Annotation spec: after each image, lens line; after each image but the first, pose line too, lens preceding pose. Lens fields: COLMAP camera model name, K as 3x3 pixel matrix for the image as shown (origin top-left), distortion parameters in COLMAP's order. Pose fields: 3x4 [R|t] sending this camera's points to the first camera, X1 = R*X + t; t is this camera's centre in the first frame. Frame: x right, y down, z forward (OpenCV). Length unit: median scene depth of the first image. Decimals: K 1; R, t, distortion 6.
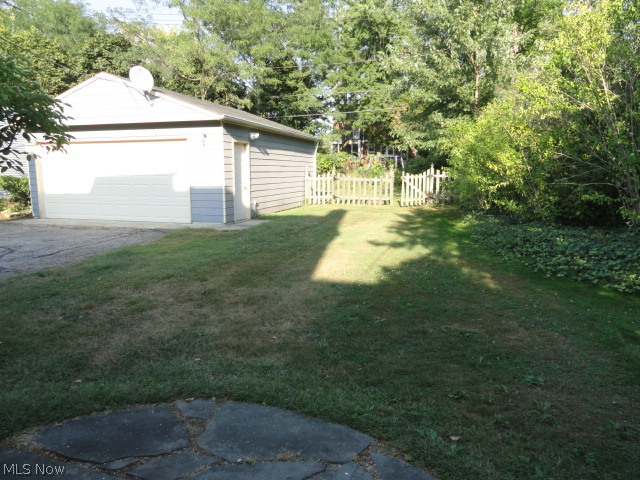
lens RADIAL K [[442.9, 0, 319.8], [0, 442.9, 238.0], [0, 0, 1]] dist [-0.000990, -0.003265]
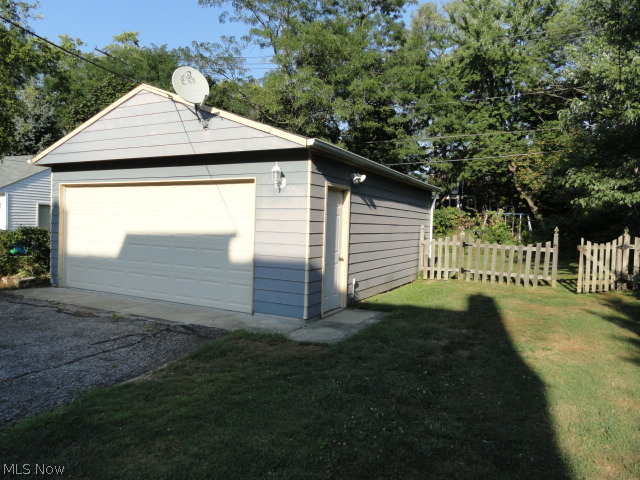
lens RADIAL K [[442.9, 0, 319.8], [0, 442.9, 238.0], [0, 0, 1]] dist [-0.000990, -0.003265]
pose [[0.982246, 0.034985, -0.184308, -0.064793], [-0.056971, 0.991686, -0.115381, -0.053676], [0.178739, 0.123832, 0.976073, 0.296228]]
